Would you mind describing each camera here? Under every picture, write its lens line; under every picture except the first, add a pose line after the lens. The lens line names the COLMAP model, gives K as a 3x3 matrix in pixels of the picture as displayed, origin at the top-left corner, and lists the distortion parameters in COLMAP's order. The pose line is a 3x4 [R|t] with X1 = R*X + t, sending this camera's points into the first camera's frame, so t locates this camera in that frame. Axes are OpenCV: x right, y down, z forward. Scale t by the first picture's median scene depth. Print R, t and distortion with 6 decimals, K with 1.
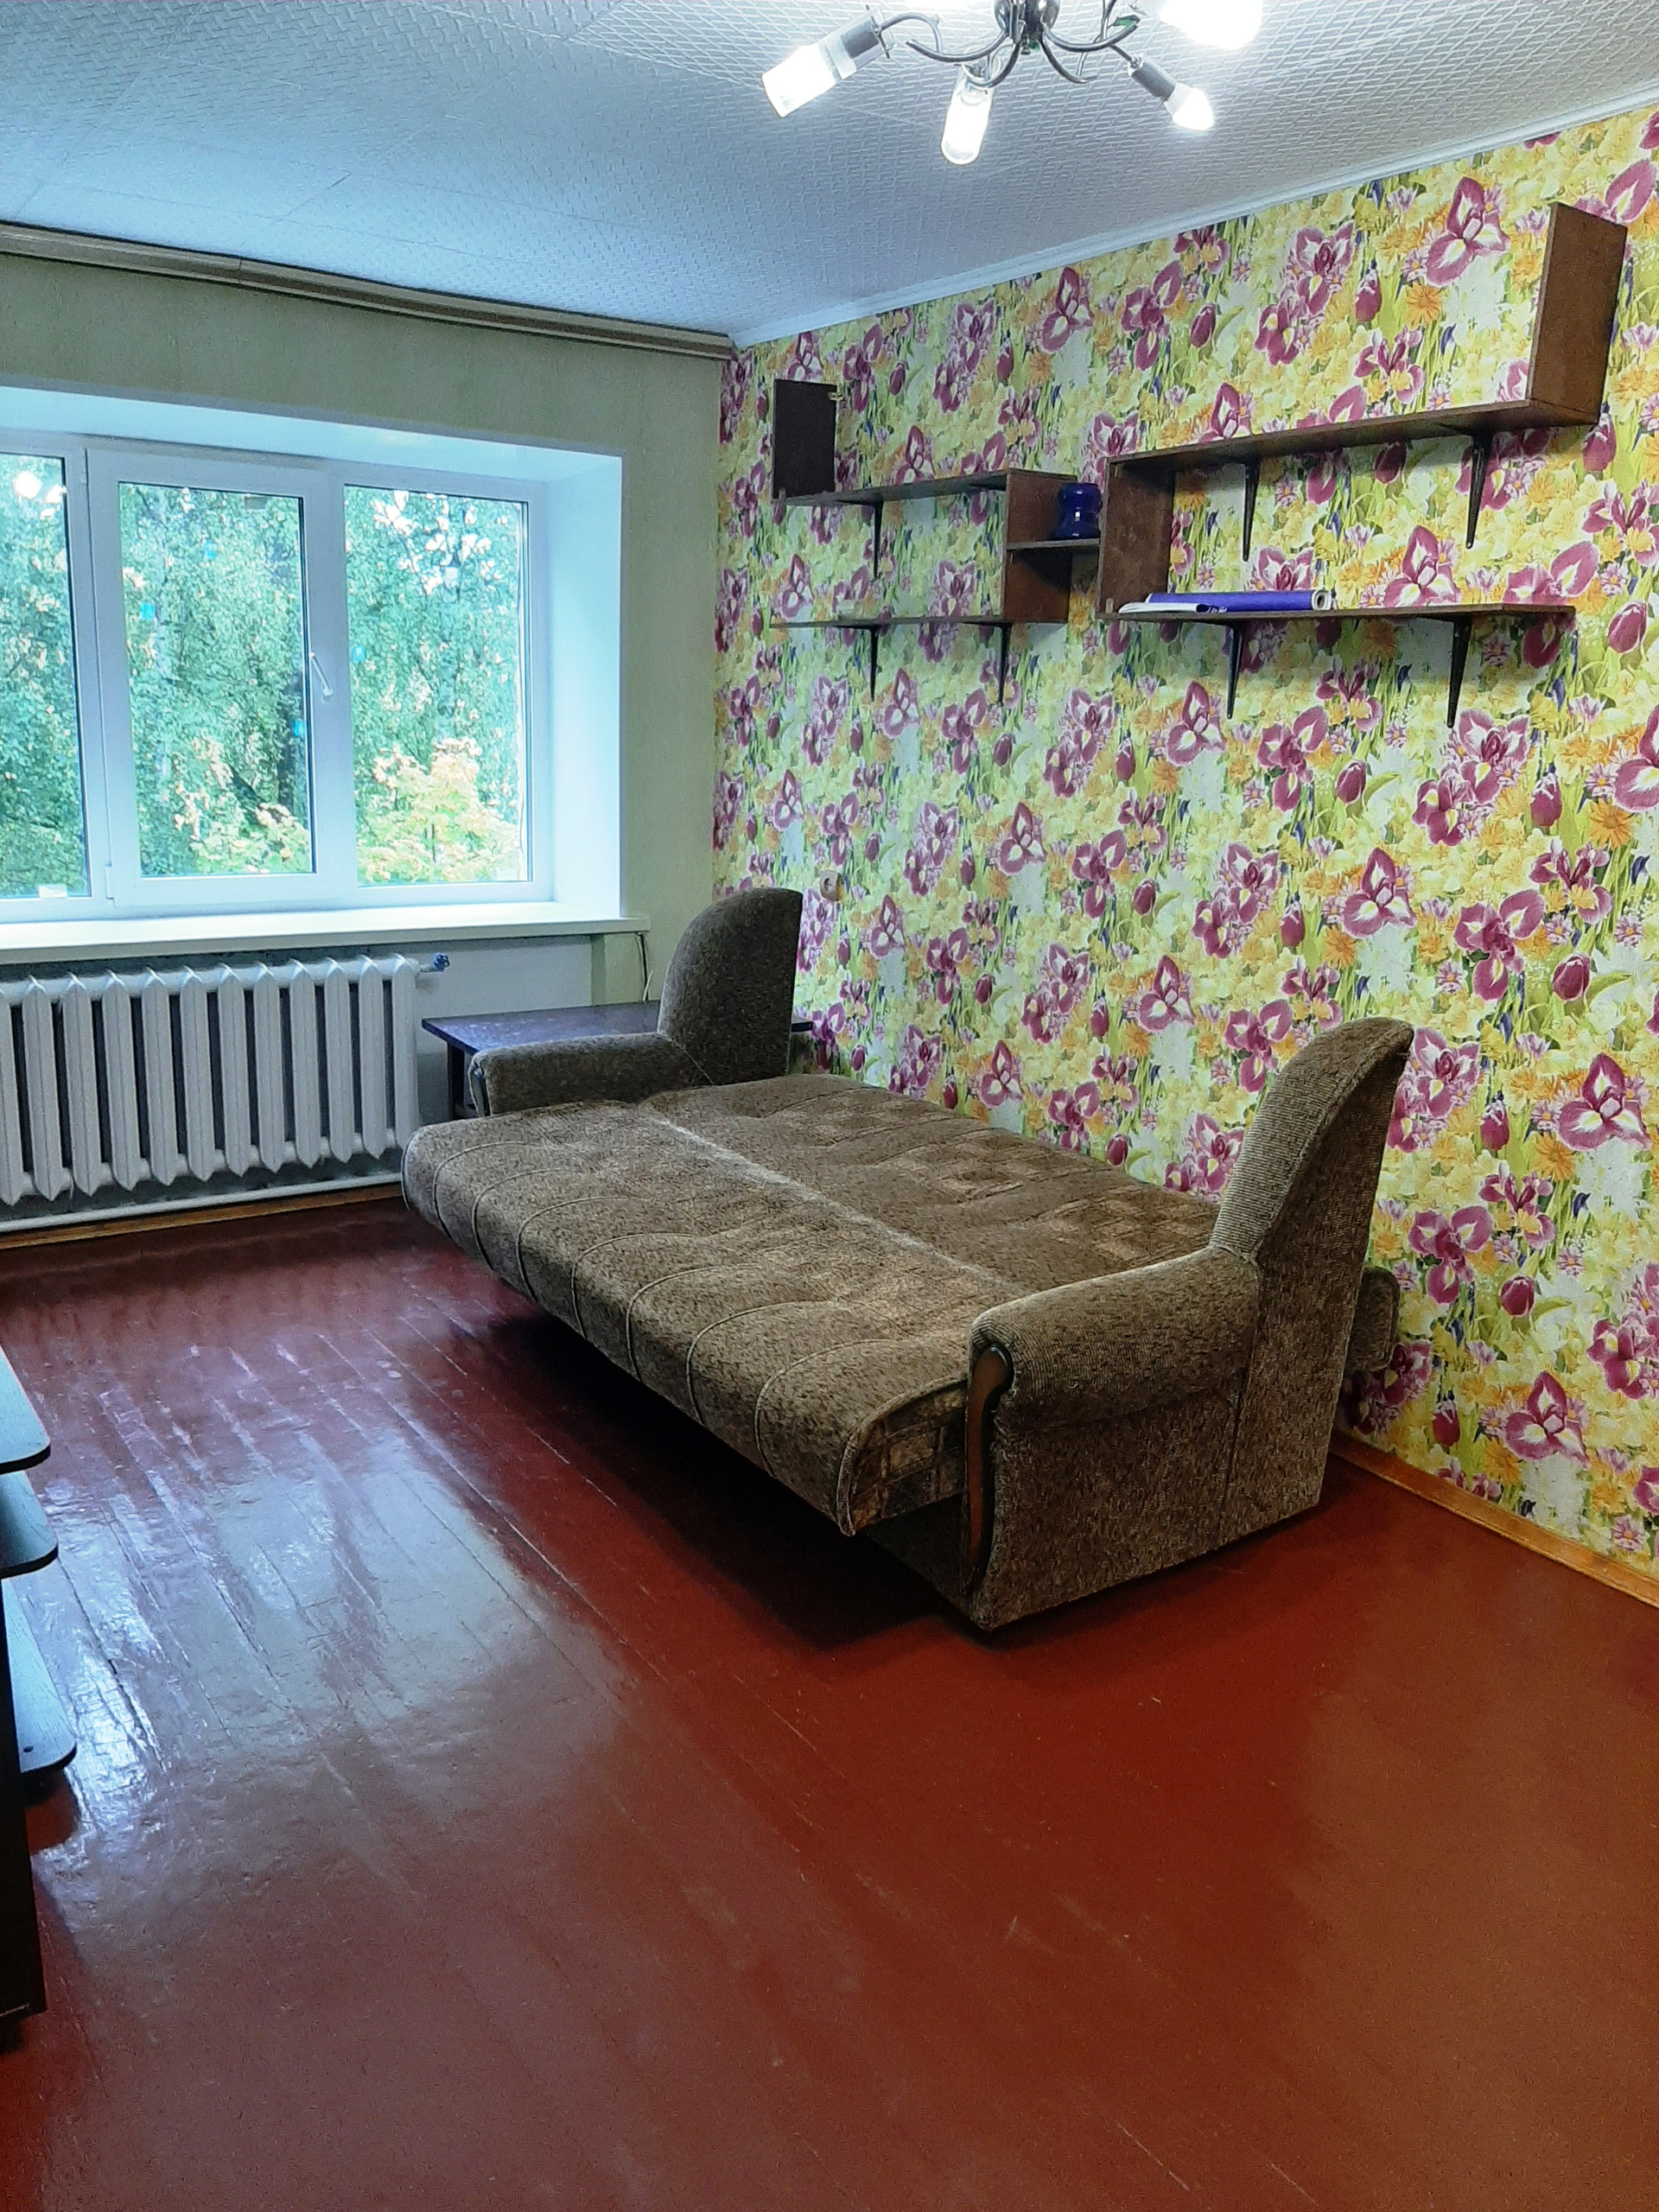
lens RADIAL K [[1711.2, 0, 819.4], [0, 1711.2, 1108.1], [0, 0, 1]] dist [0.013874, 0.004610]
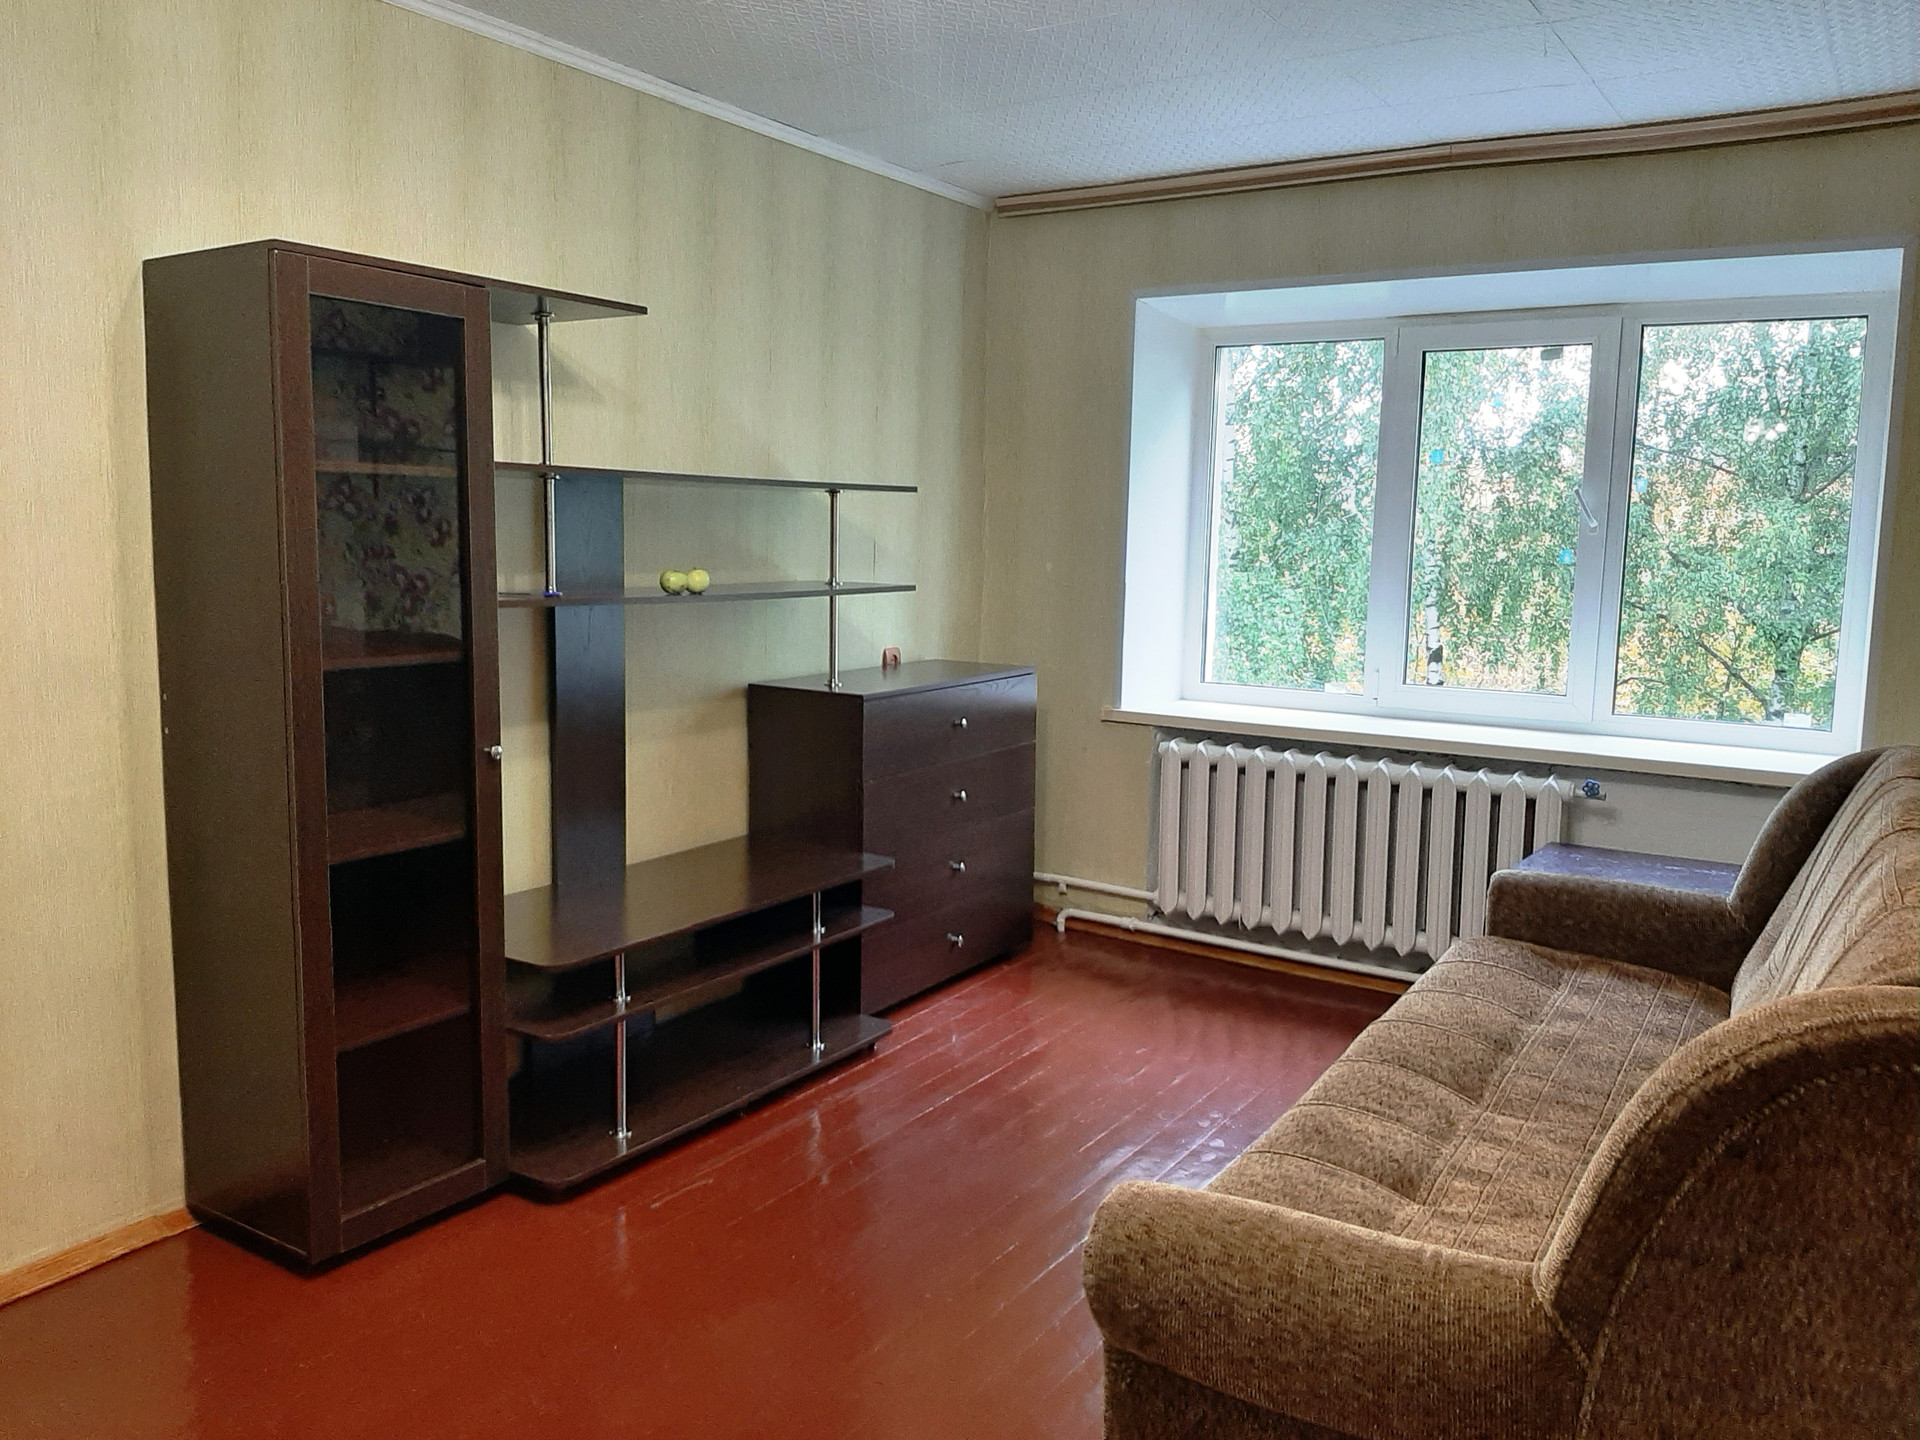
lens RADIAL K [[1485.3, 0, 952.6], [0, 1485.3, 703.9], [0, 0, 1]] dist [0.013874, 0.004610]
pose [[0.366286, 0.086734, -0.926451, 0.439522], [-0.219193, 0.975670, 0.004681, -0.061117], [0.904317, 0.201357, 0.376386, 0.370852]]
